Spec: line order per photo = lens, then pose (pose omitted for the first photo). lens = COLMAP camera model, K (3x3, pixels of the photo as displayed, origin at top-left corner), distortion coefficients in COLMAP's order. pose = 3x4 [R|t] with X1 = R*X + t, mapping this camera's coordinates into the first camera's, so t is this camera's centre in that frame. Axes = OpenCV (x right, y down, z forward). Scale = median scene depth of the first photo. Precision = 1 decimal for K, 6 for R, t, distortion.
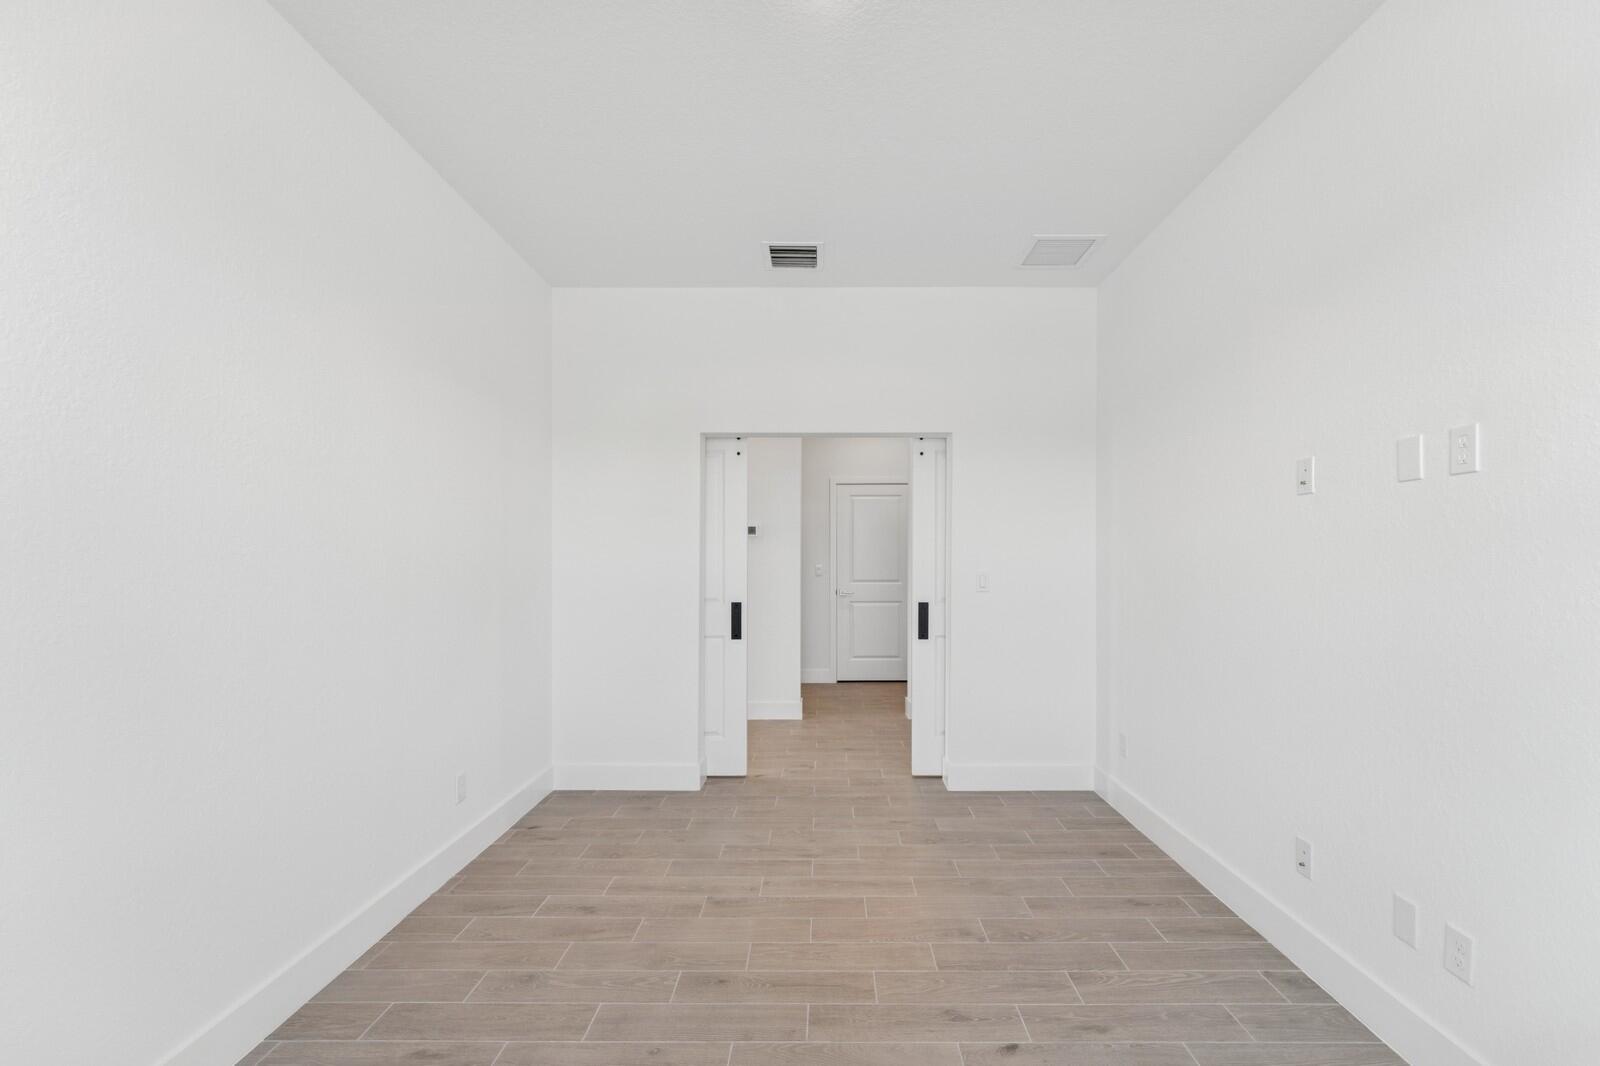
lens RADIAL K [[668.1, 0, 829.8], [0, 668.1, 553.5], [0, 0, 1]] dist [-0.001804, -0.000665]
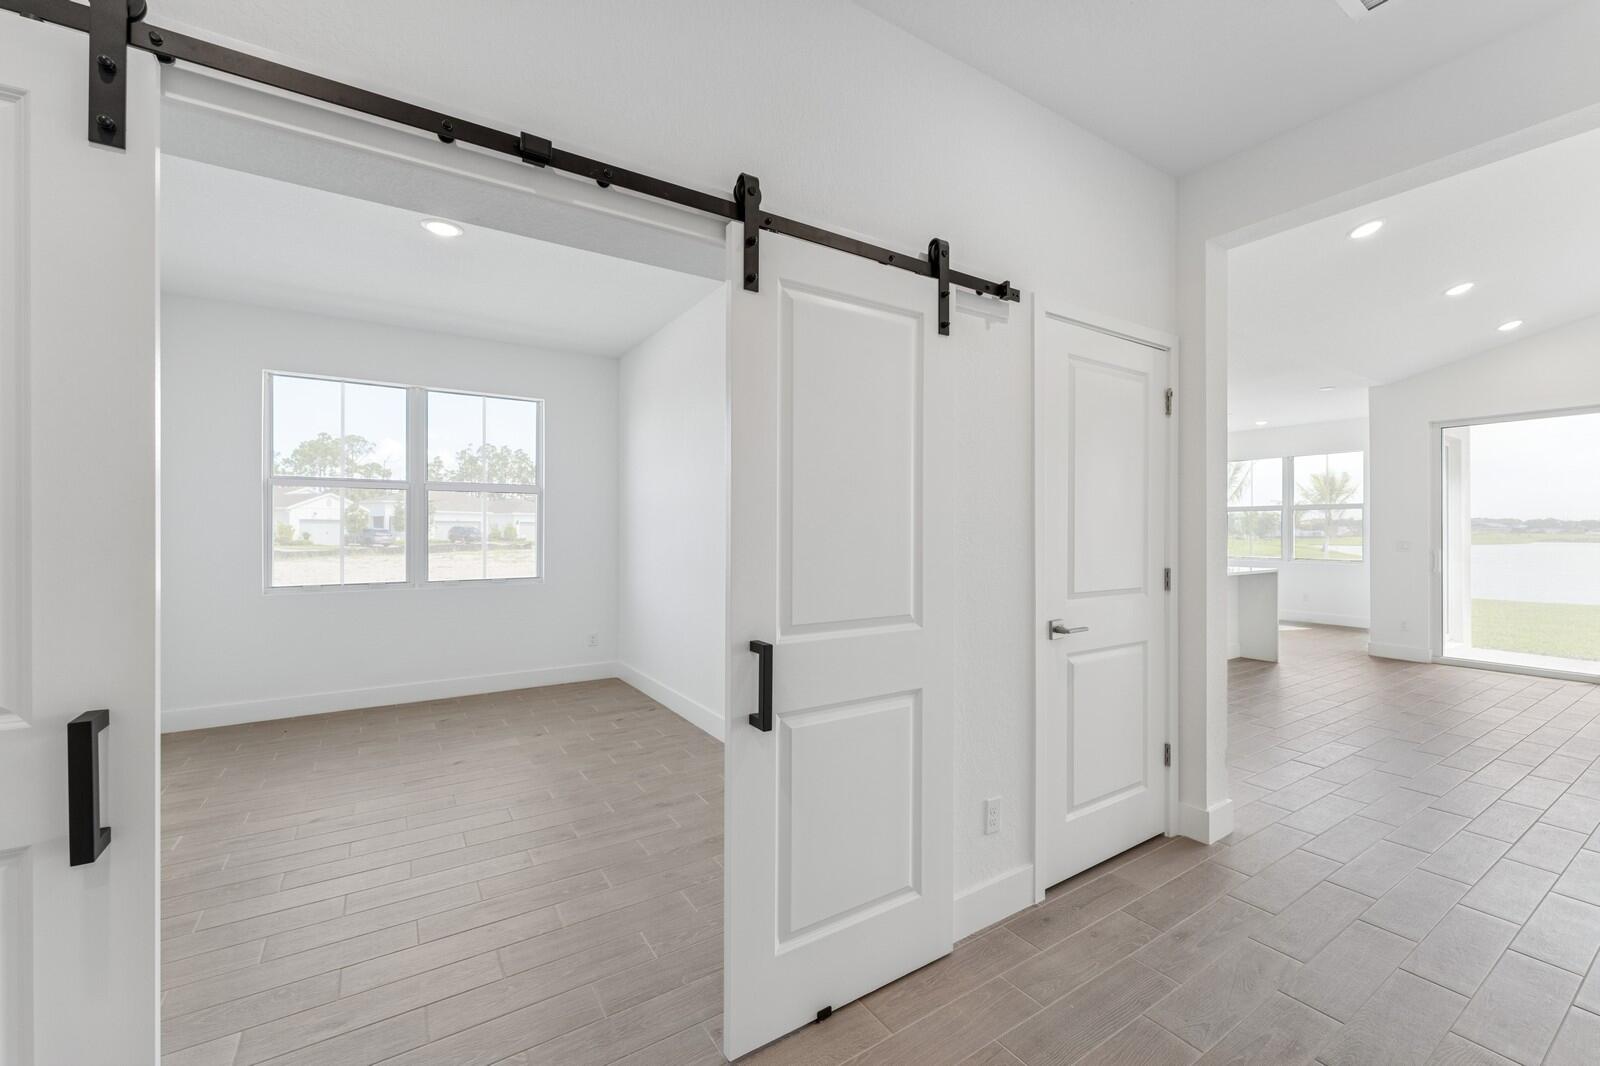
lens RADIAL K [[637.7, 0, 800.0], [0, 637.7, 533.0], [0, 0, 1]] dist [-0.000464, -0.000137]
pose [[-0.845878, -0.000435, -0.533376, 0.059381], [-0.000773, 1.000000, 0.000410, 0.005382], [0.533375, 0.000759, -0.845878, 1.795910]]
